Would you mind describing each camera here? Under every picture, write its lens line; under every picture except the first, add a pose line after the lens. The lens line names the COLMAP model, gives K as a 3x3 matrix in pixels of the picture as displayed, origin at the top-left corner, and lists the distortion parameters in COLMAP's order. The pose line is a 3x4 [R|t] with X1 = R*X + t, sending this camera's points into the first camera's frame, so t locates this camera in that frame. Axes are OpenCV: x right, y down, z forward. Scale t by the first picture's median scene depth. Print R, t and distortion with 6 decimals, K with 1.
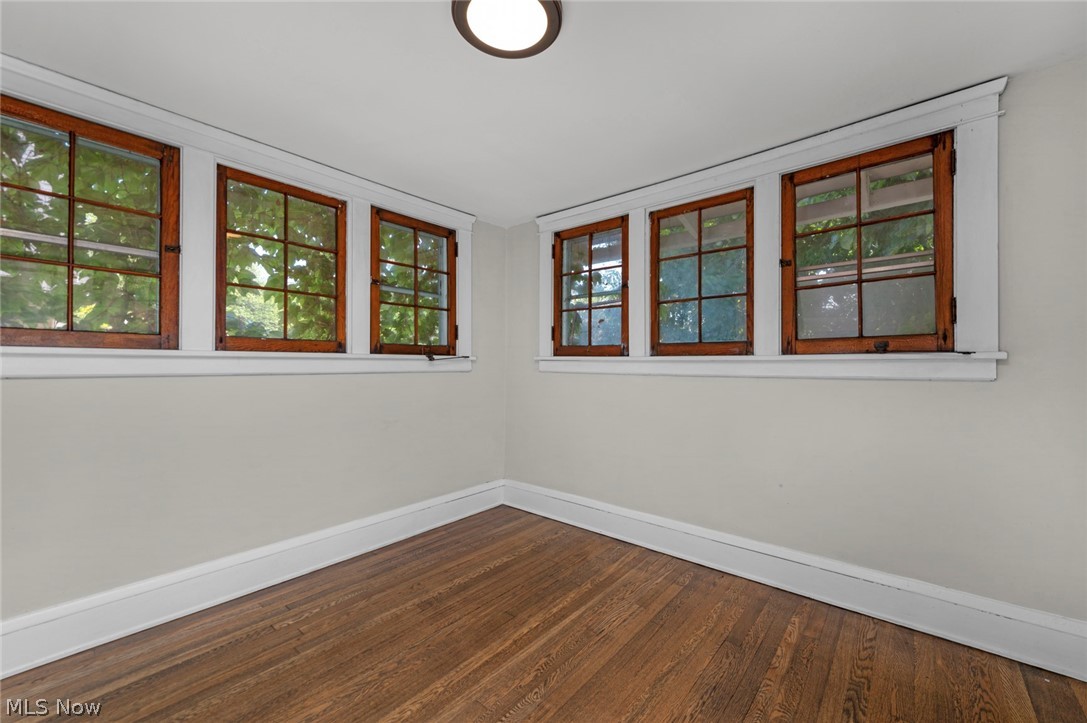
lens RADIAL K [[426.4, 0, 546.3], [0, 426.4, 359.2], [0, 0, 1]] dist [0.015270, -0.003992]
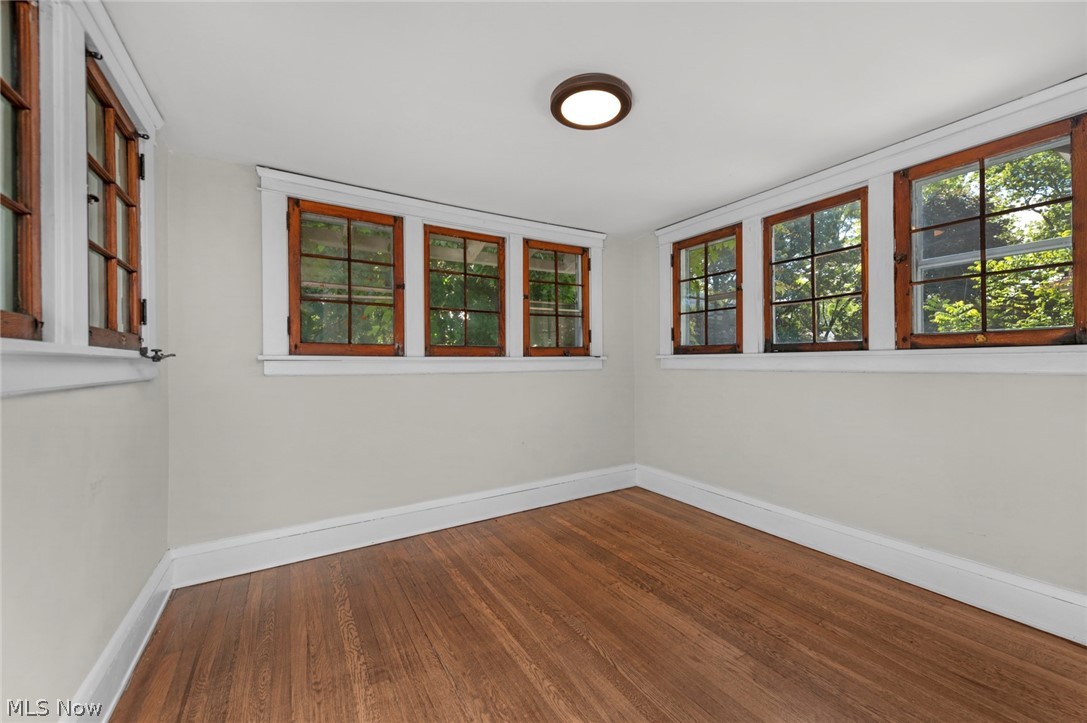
lens RADIAL K [[426.4, 0, 564.4], [0, 426.4, 362.8], [0, 0, 1]] dist [0.015270, -0.003992]
pose [[0.295515, -0.003273, 0.955332, -0.922650], [-0.000446, 0.999994, 0.003564, 0.006081], [-0.955338, -0.001479, 0.295512, 0.454332]]
